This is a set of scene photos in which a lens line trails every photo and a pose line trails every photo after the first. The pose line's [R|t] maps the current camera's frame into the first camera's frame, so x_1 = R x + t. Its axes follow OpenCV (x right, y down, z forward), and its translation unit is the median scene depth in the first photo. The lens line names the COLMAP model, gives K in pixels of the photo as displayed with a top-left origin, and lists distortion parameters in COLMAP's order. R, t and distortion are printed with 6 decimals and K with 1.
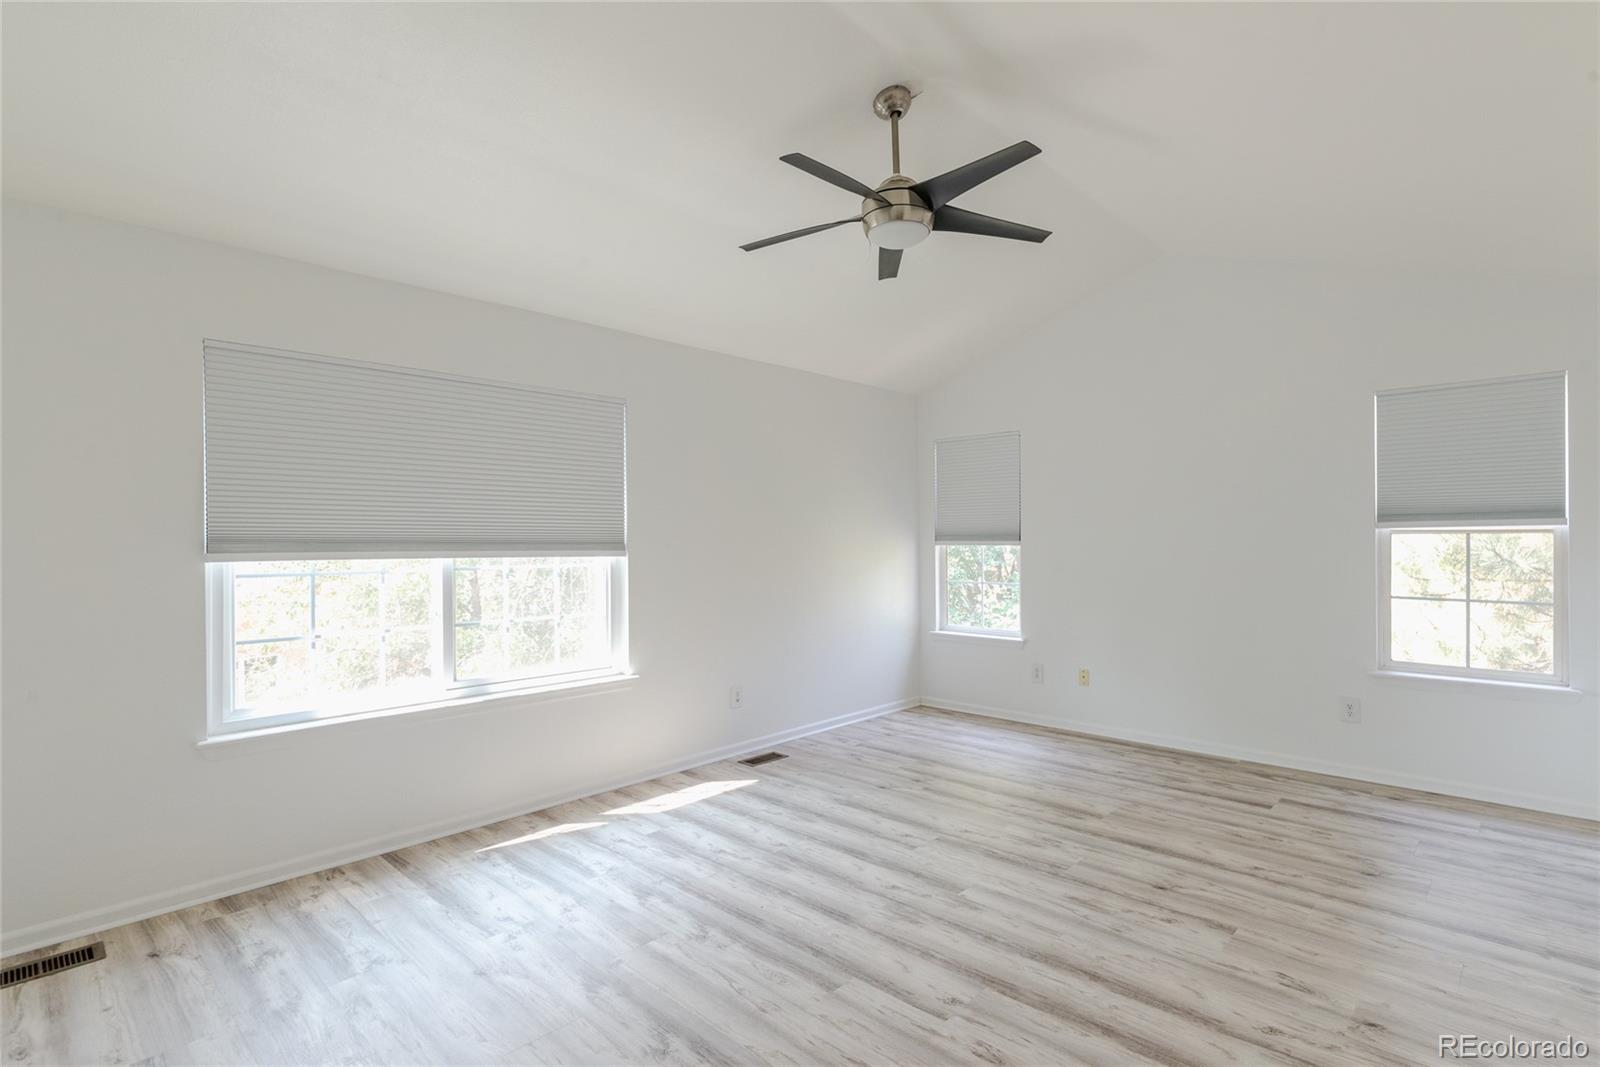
lens RADIAL K [[778.3, 0, 863.2], [0, 778.3, 534.8], [0, 0, 1]] dist [0.002152, 0.000766]
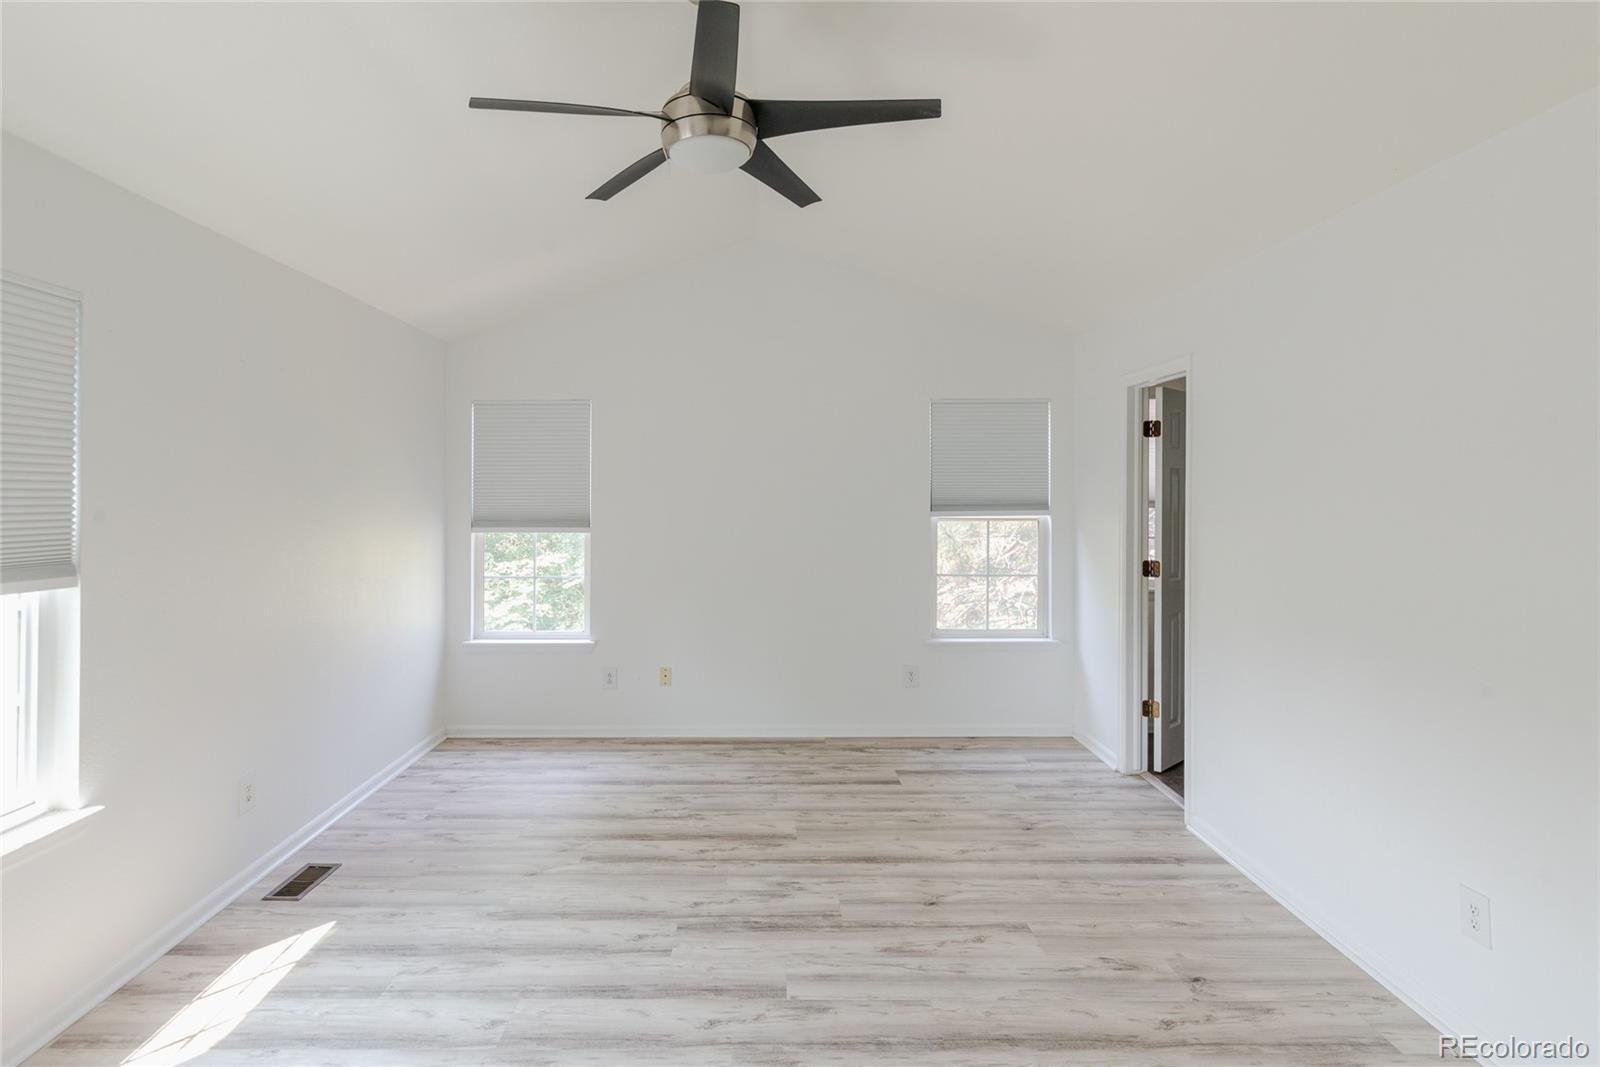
lens RADIAL K [[788.1, 0, 772.3], [0, 788.1, 485.6], [0, 0, 1]] dist [0.000113, 0.001333]
pose [[0.753074, 0.014434, 0.657778, -0.377245], [-0.006502, 0.999874, -0.014498, -0.046487], [-0.657904, 0.006641, 0.753073, 0.348363]]
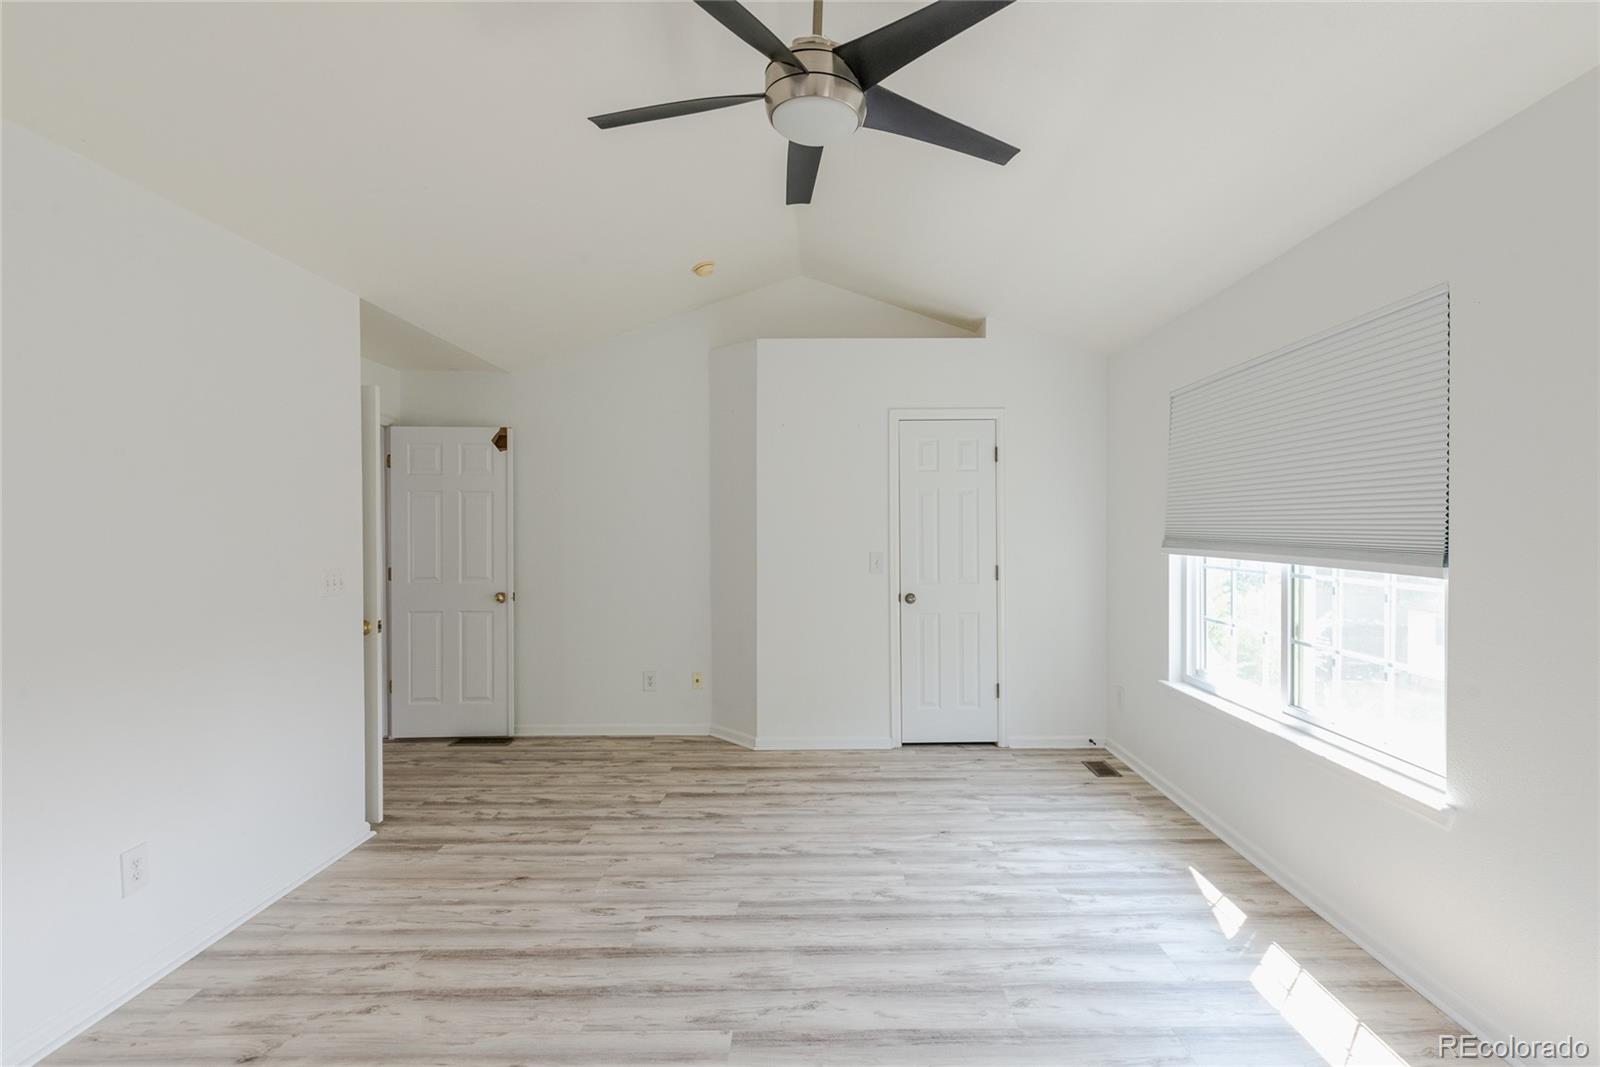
lens RADIAL K [[778.3, 0, 800.1], [0, 778.3, 538.5], [0, 0, 1]] dist [0.002152, 0.000766]
pose [[-0.775553, 0.018189, -0.631021, 0.468150], [0.012261, 0.999830, 0.013751, -0.017029], [0.631164, 0.002928, -0.775644, 1.419529]]
